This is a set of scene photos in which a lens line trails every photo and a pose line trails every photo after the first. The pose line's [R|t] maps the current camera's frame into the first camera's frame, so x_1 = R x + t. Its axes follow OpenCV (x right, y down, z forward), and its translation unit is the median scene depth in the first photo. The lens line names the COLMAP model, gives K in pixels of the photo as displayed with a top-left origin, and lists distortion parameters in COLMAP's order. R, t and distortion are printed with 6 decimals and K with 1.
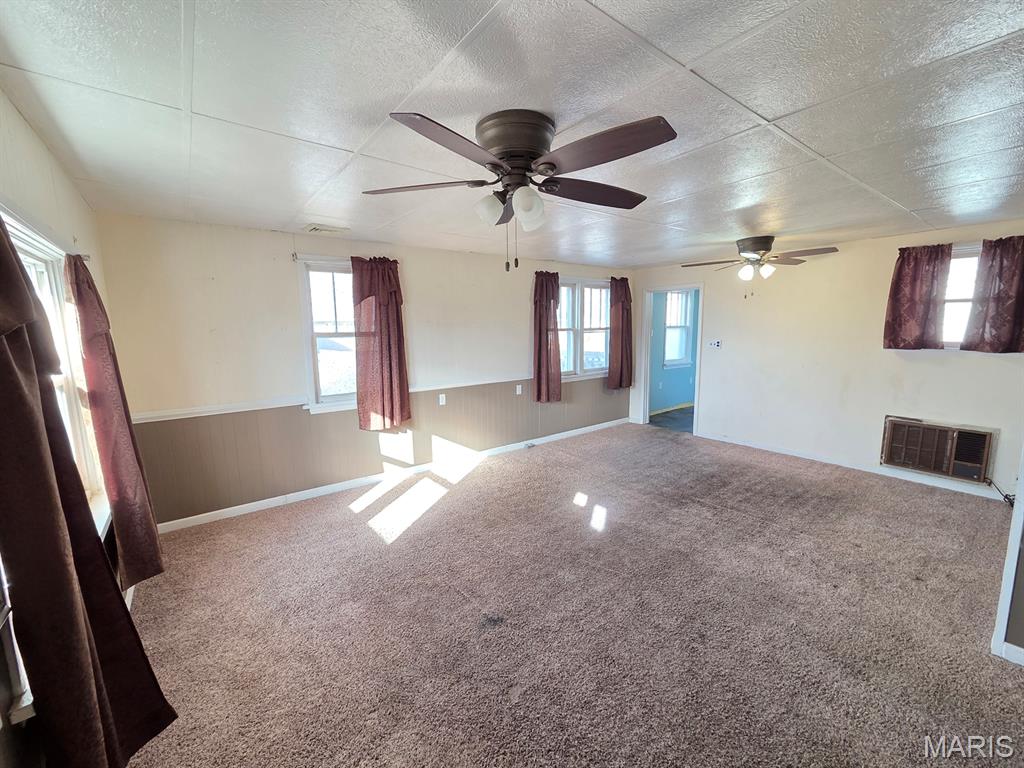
lens RADIAL K [[417.2, 0, 505.5], [0, 417.2, 383.5], [0, 0, 1]] dist [0.001032, -0.000480]
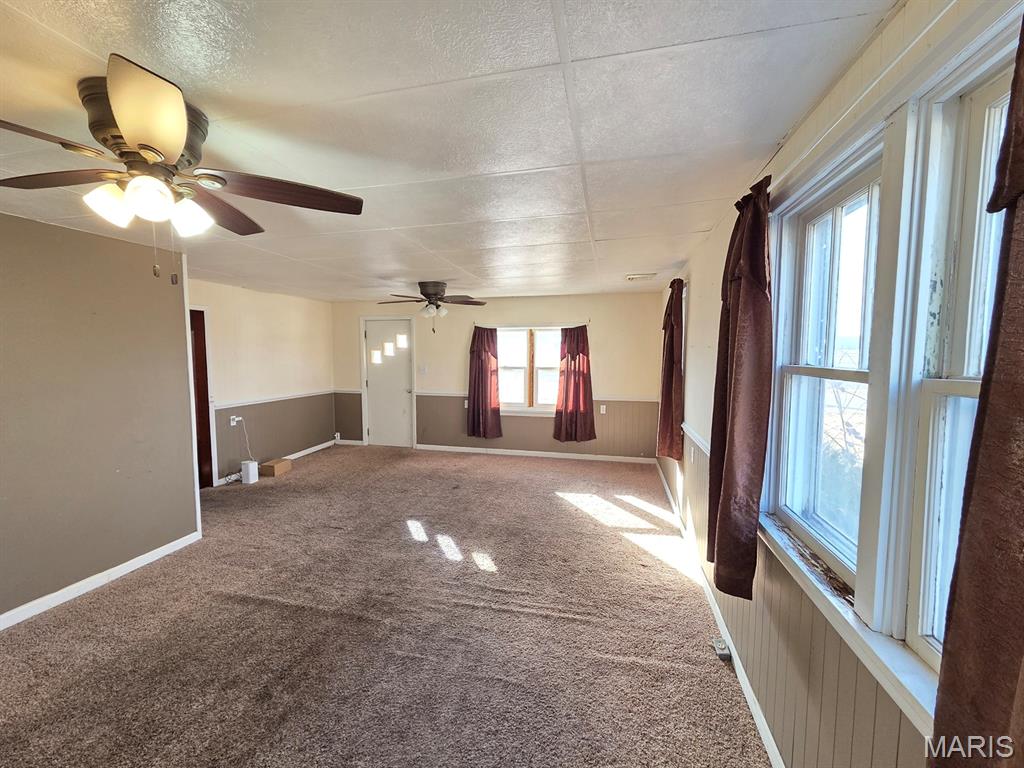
lens RADIAL K [[417.2, 0, 505.5], [0, 417.2, 383.5], [0, 0, 1]] dist [0.001032, -0.000480]
pose [[-0.778511, 0.053223, -0.625370, 0.633216], [-0.082213, 0.979165, 0.185679, -0.219140], [0.622223, 0.195967, -0.757915, 1.559586]]
